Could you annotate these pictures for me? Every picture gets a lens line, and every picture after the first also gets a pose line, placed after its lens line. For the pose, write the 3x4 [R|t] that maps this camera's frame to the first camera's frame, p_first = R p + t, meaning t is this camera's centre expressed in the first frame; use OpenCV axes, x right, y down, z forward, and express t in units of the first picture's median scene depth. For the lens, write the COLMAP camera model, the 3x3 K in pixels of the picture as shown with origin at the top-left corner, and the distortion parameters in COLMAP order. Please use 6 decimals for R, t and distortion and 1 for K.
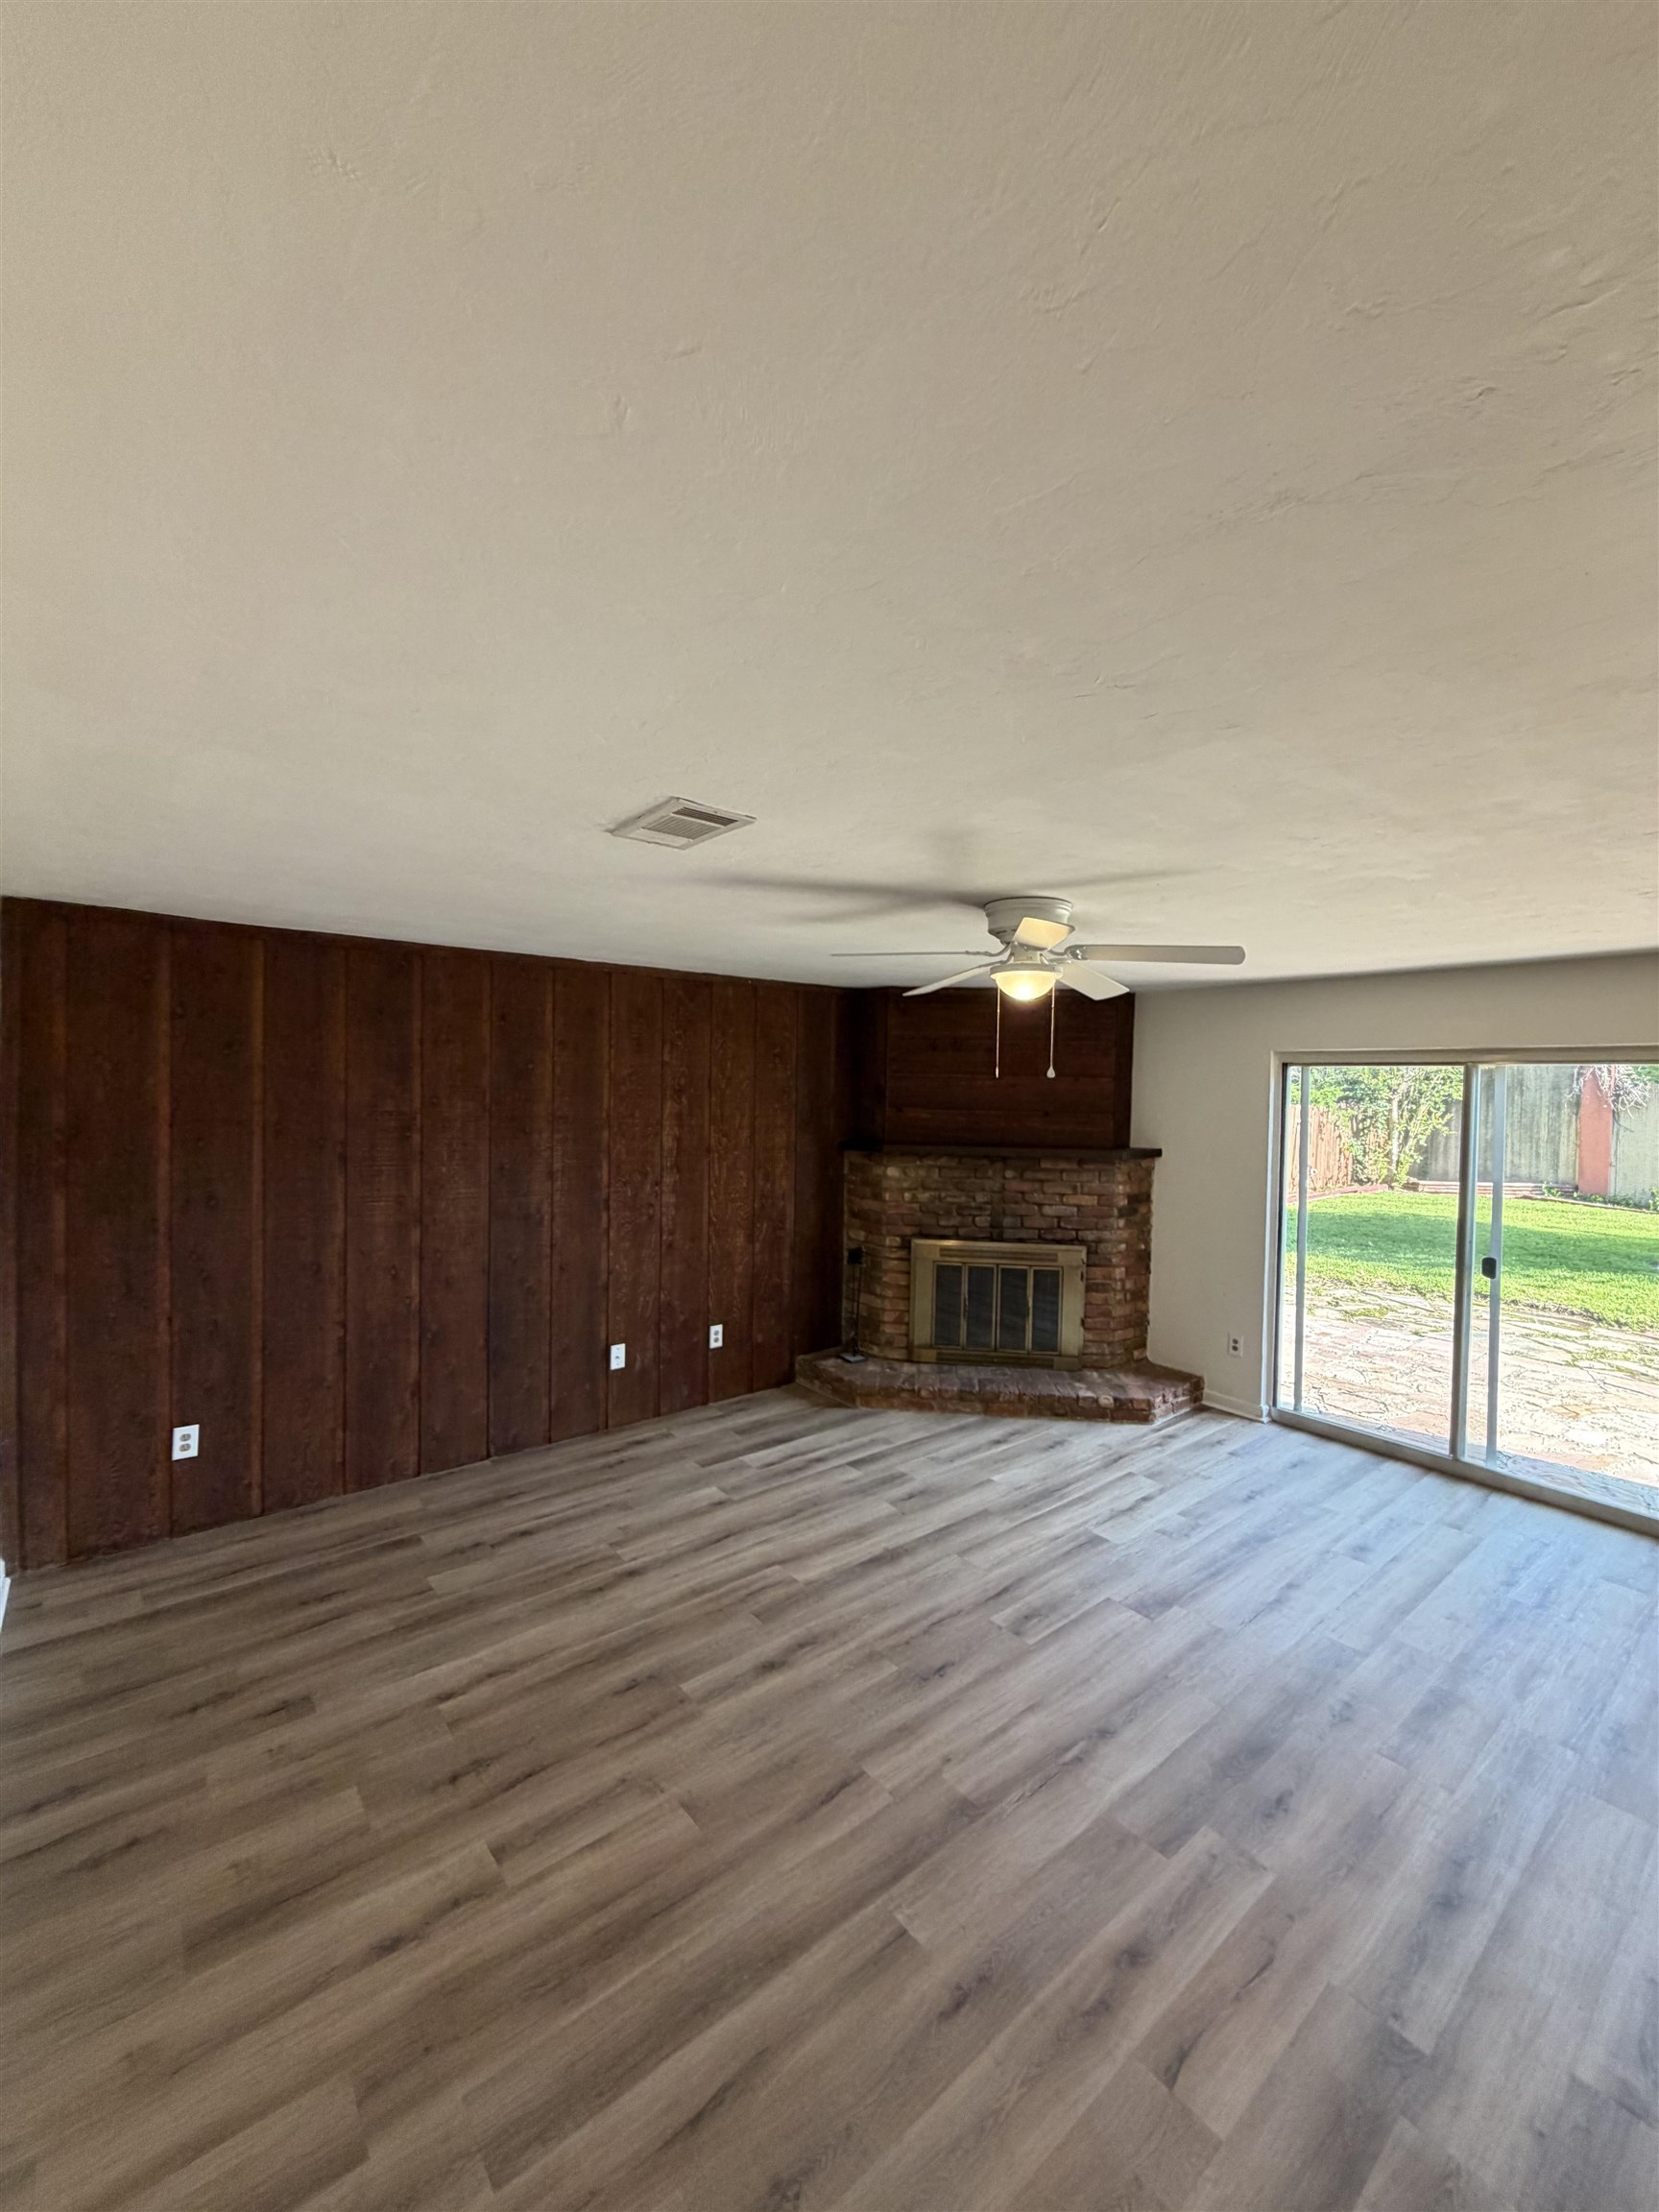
lens RADIAL K [[867.8, 0, 819.4], [0, 867.8, 1102.0], [0, 0, 1]] dist [-0.000185, -0.000239]
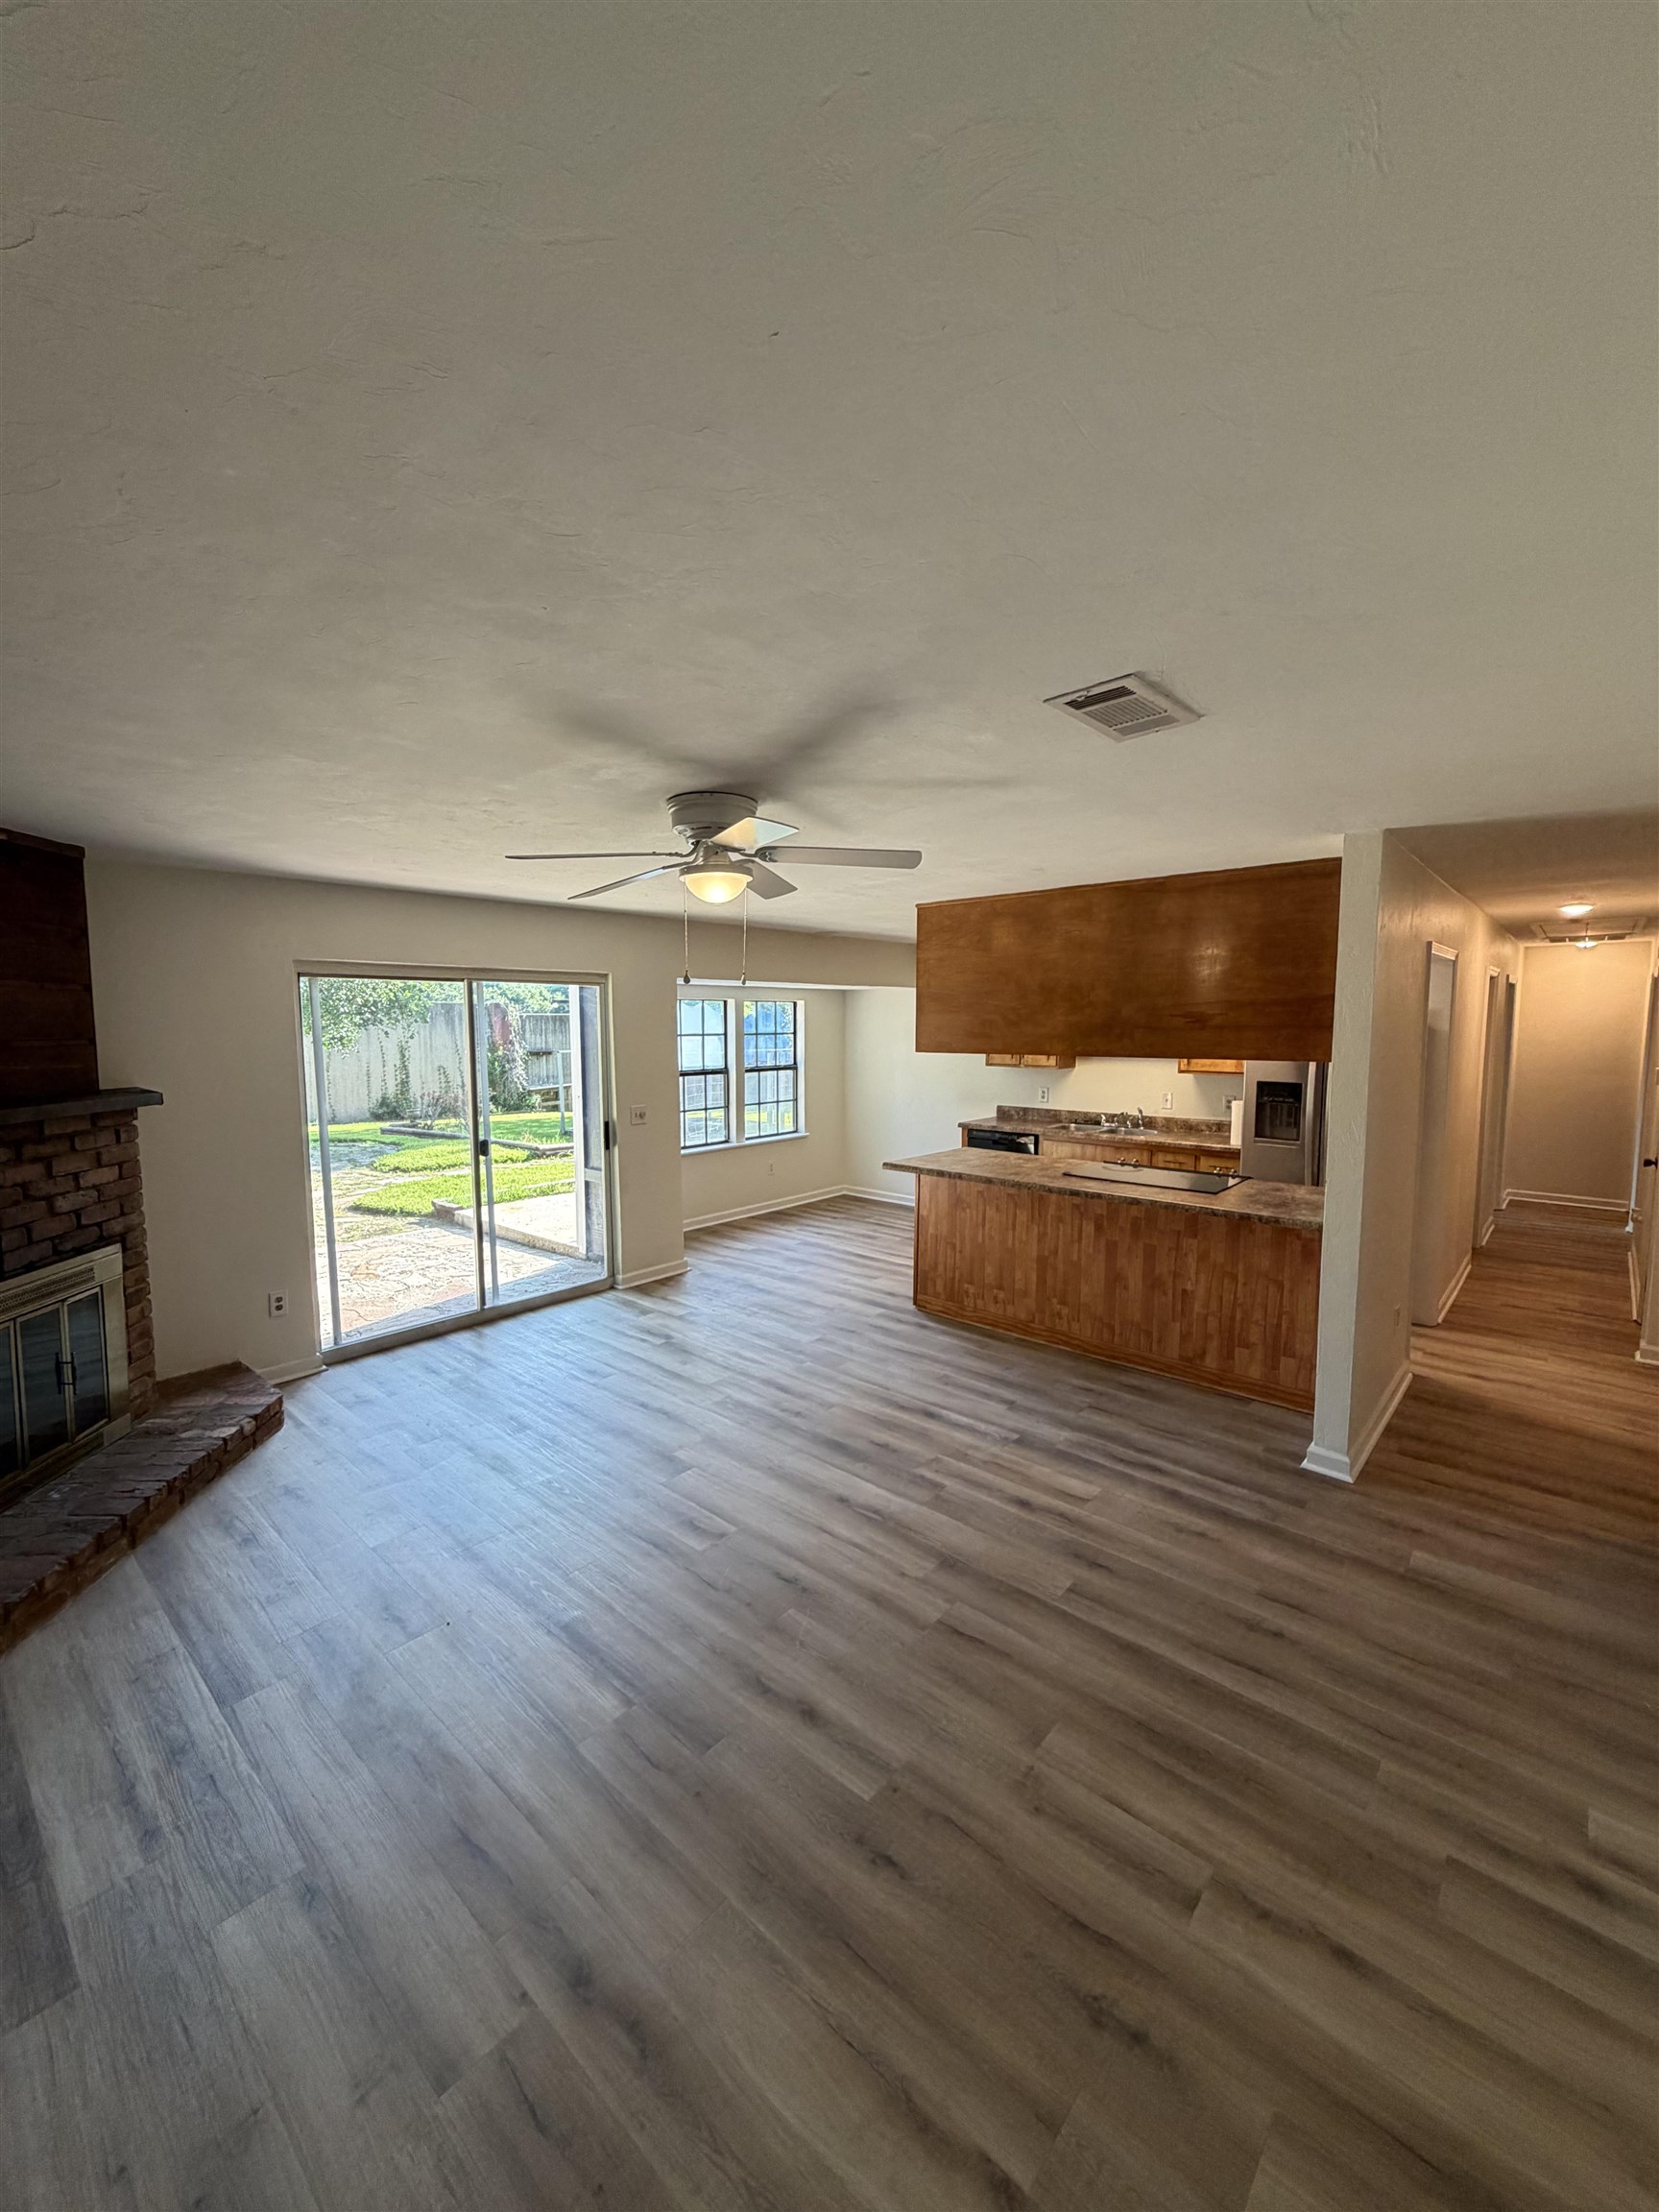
lens RADIAL K [[878.1, 0, 829.5], [0, 878.1, 1106.0], [0, 0, 1]] dist [0.000199, -0.000083]
pose [[-0.163327, -0.112589, 0.980127, -0.799819], [0.022626, 0.992778, 0.117812, -0.005688], [-0.986313, 0.041418, -0.159600, 1.093987]]
